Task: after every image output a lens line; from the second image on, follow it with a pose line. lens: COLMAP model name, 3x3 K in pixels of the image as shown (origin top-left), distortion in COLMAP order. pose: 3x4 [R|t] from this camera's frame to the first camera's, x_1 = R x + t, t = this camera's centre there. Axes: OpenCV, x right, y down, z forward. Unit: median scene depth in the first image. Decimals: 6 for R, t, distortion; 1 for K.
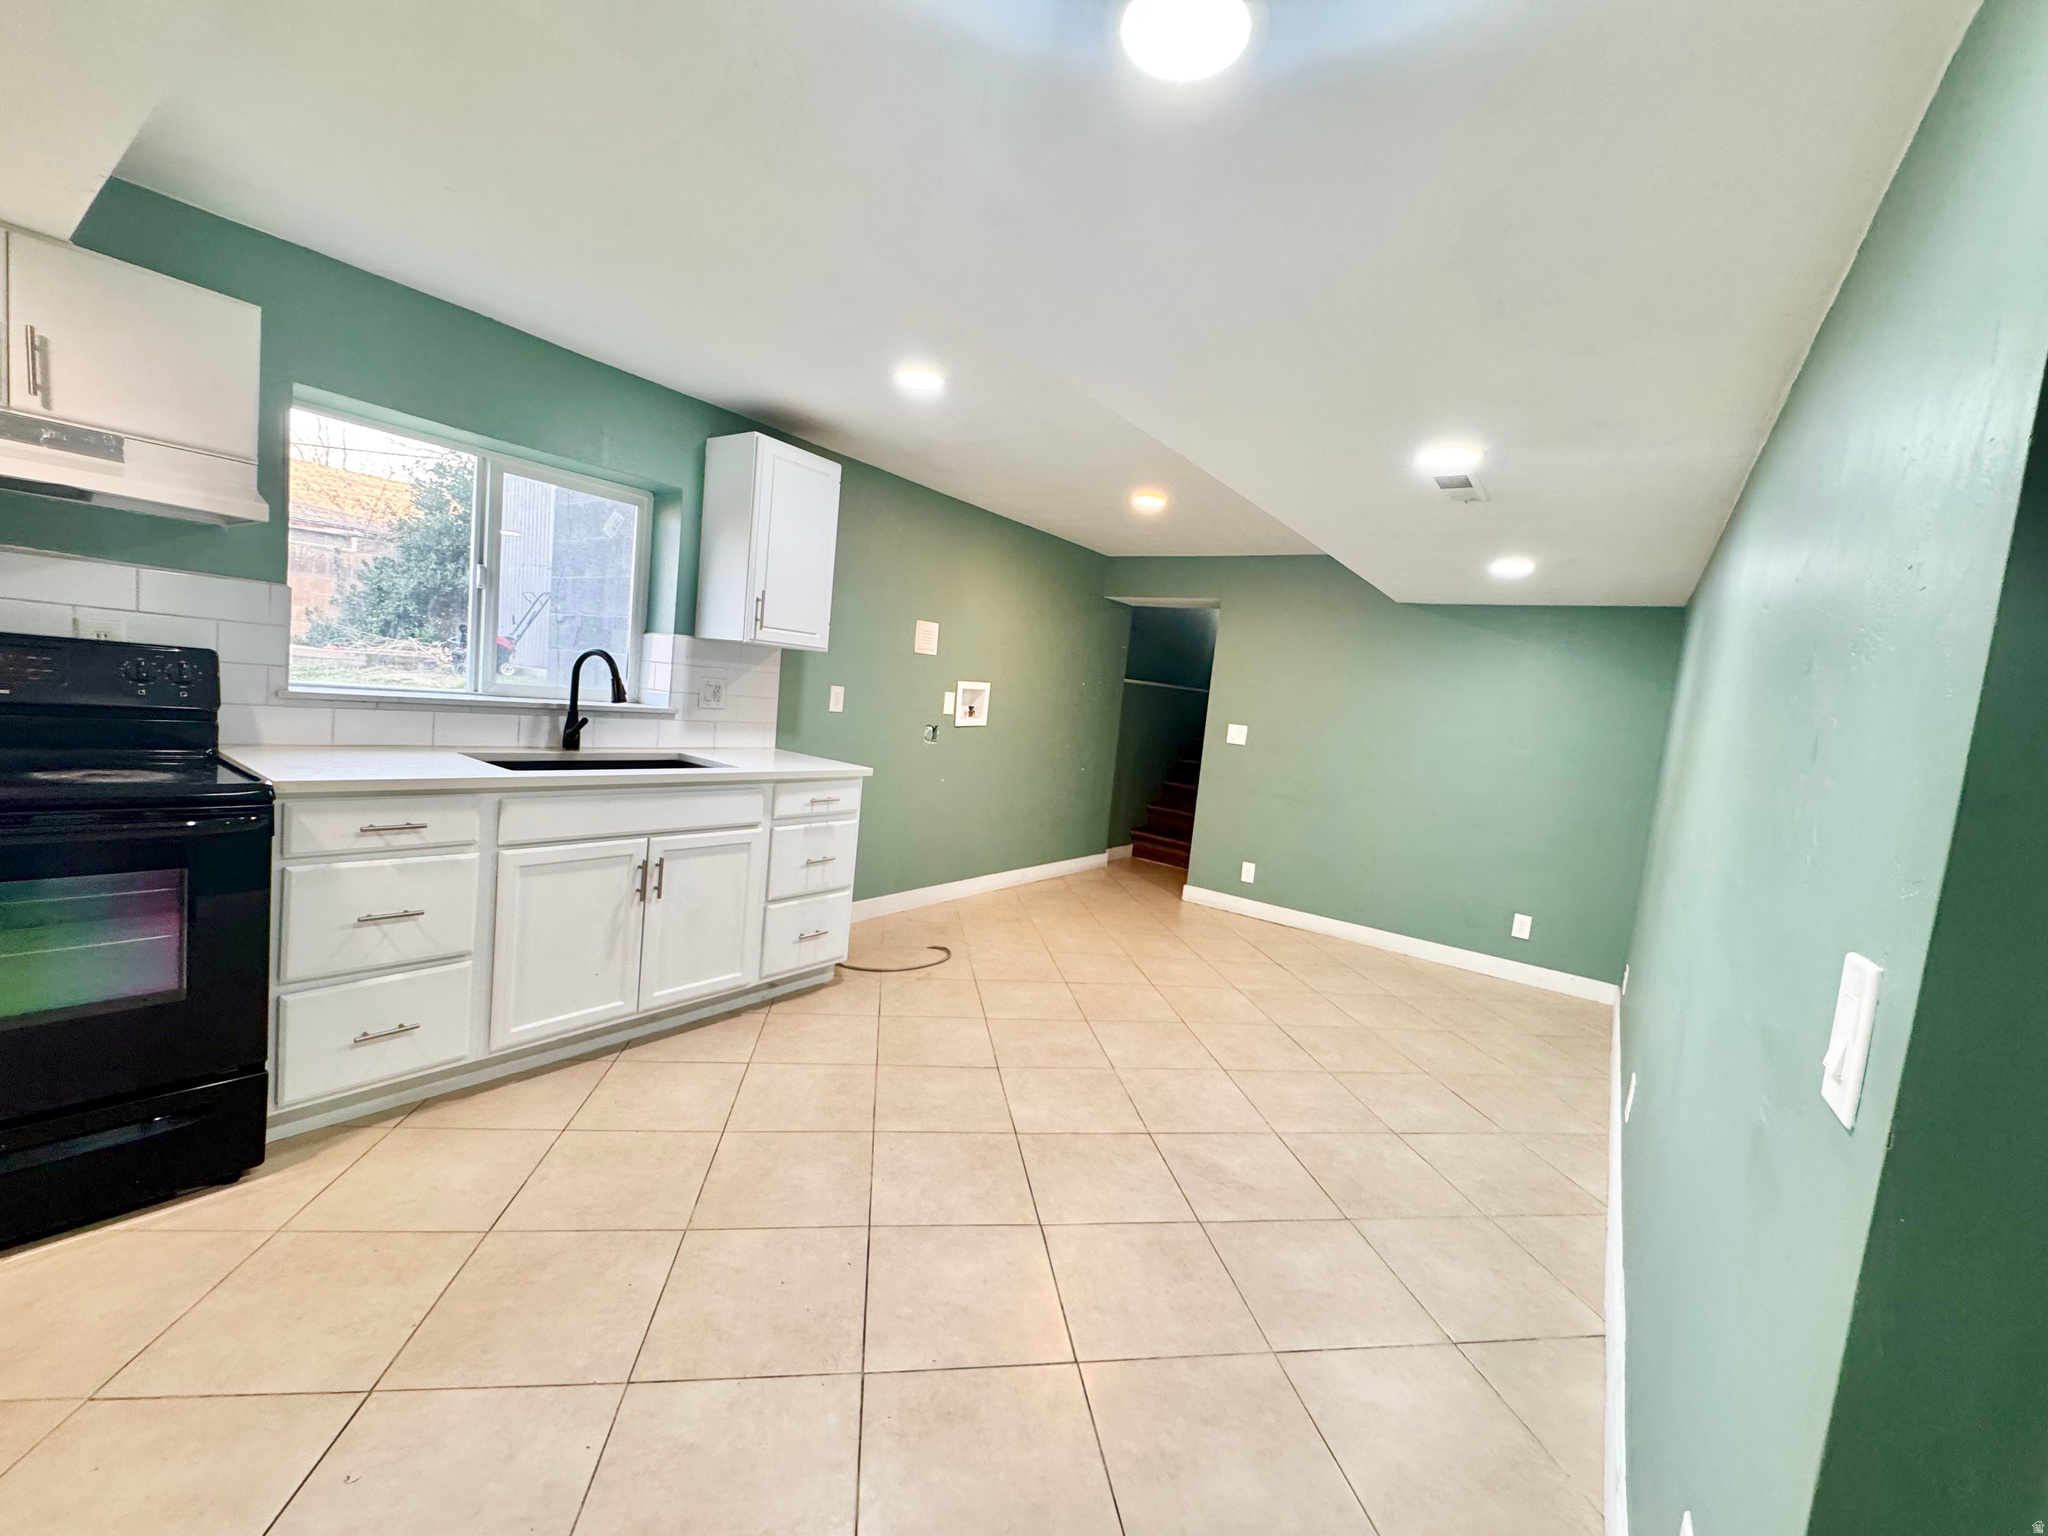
lens RADIAL K [[817.3, 0, 1025.7], [0, 817.3, 767.4], [0, 0, 1]] dist [-0.003940, -0.000136]
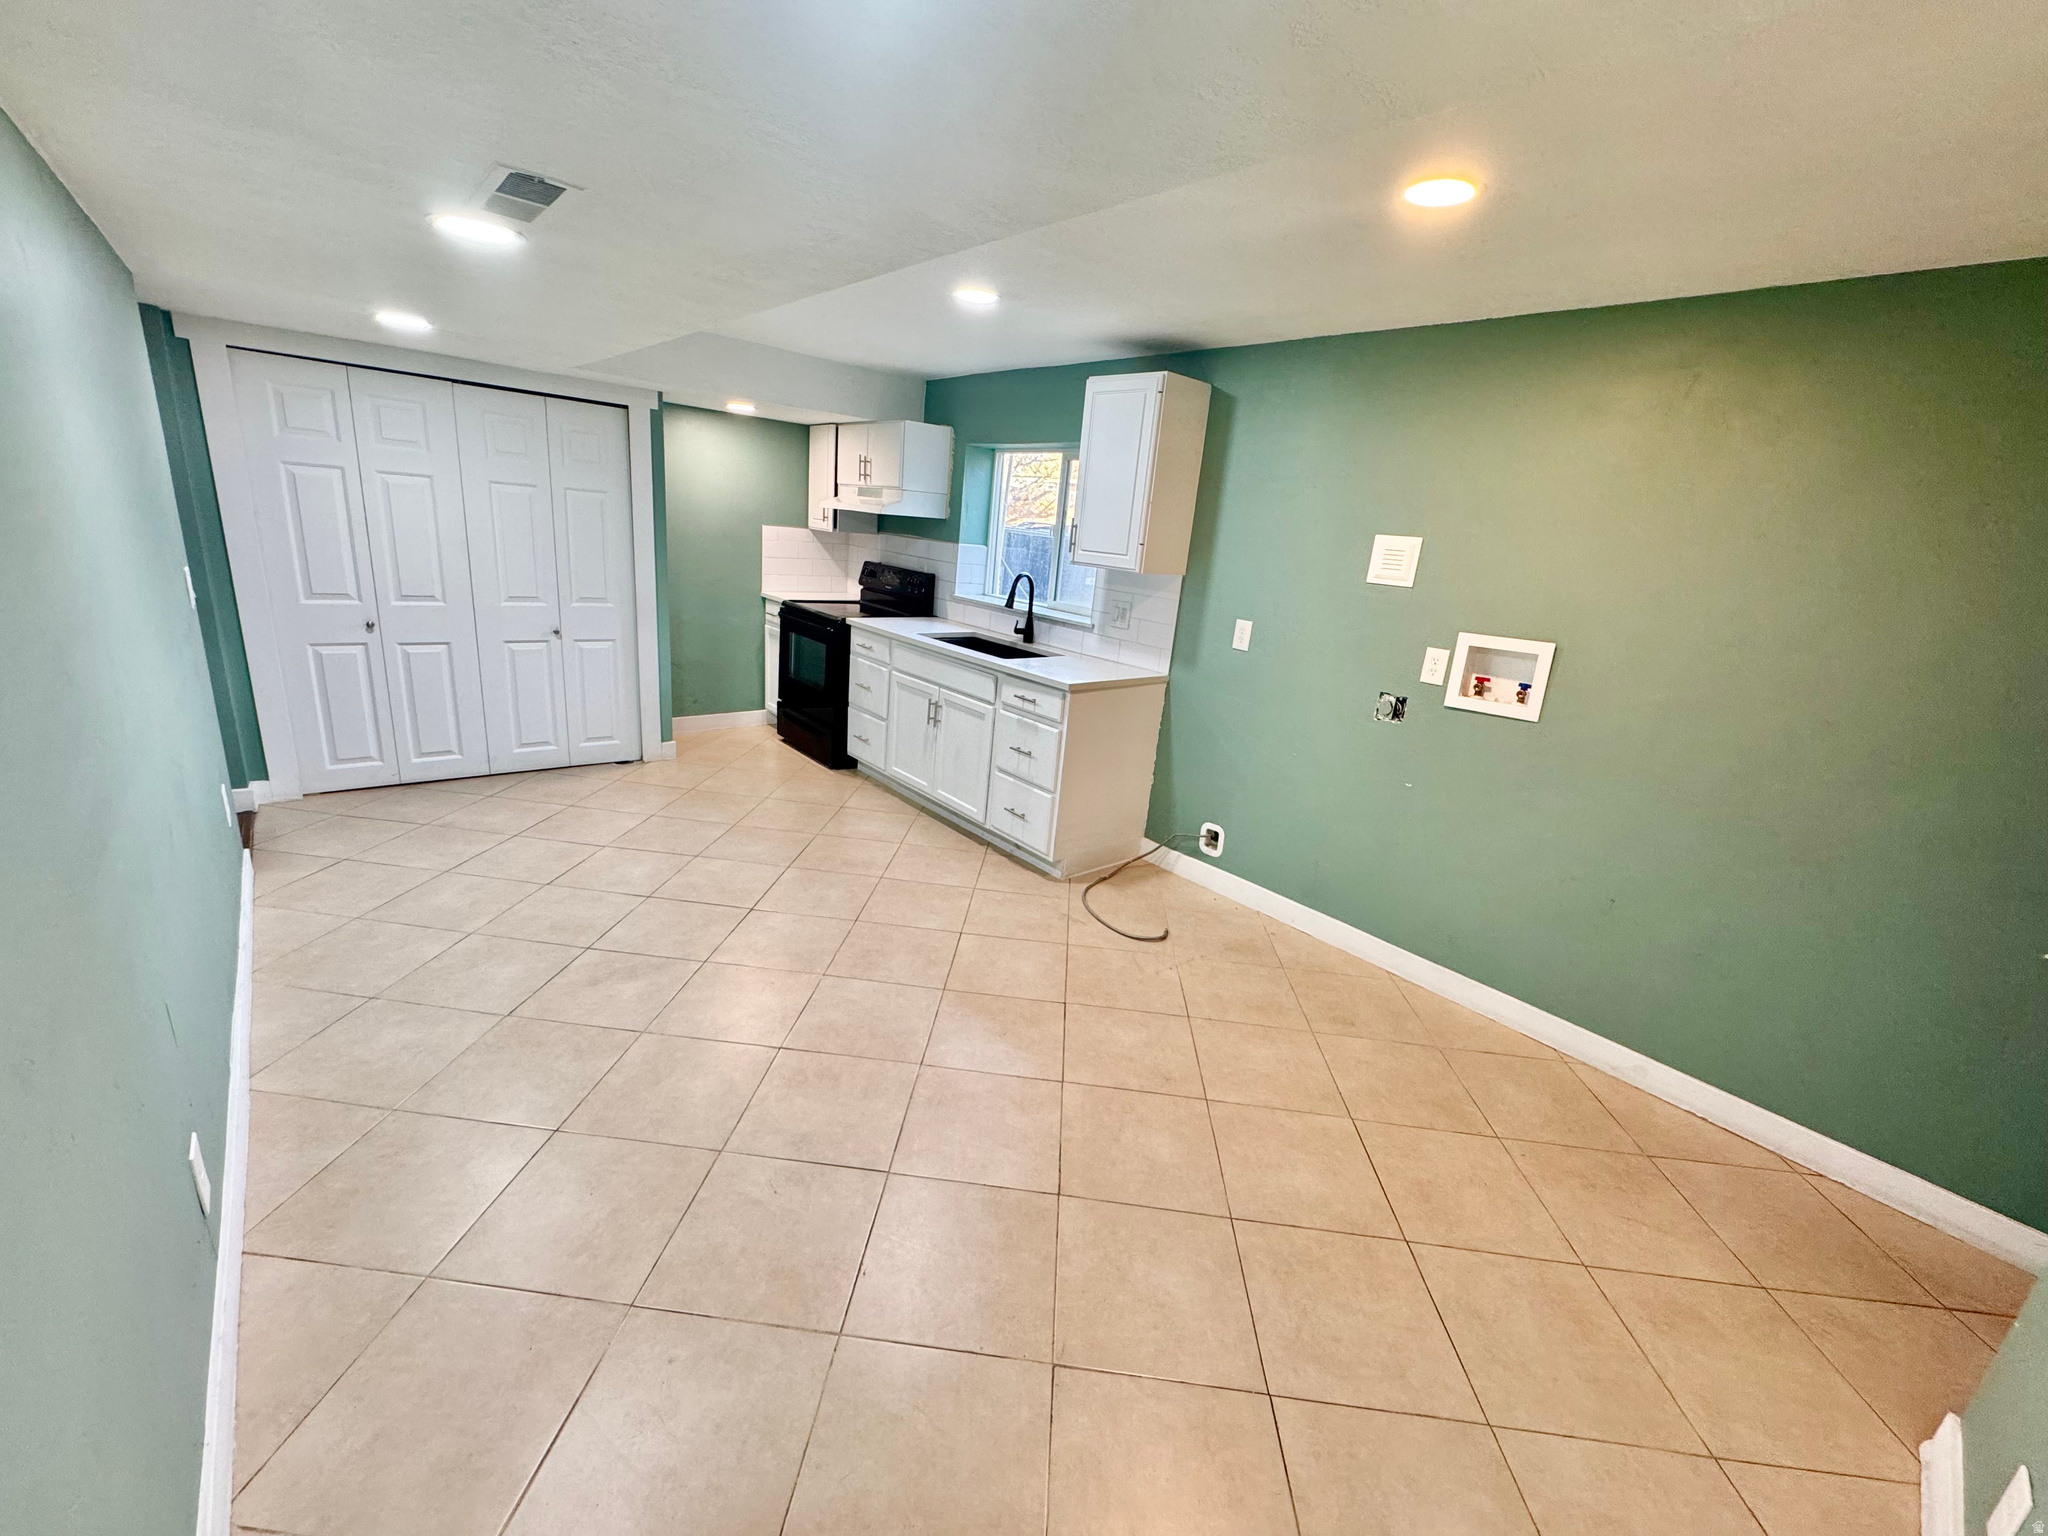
lens RADIAL K [[817.3, 0, 1025.7], [0, 817.3, 767.4], [0, 0, 1]] dist [-0.003940, -0.000136]
pose [[-0.214446, 0.162007, -0.963206, 0.846229], [-0.202388, 0.957375, 0.206086, -0.100729], [0.955537, 0.239136, -0.172517, 1.196645]]
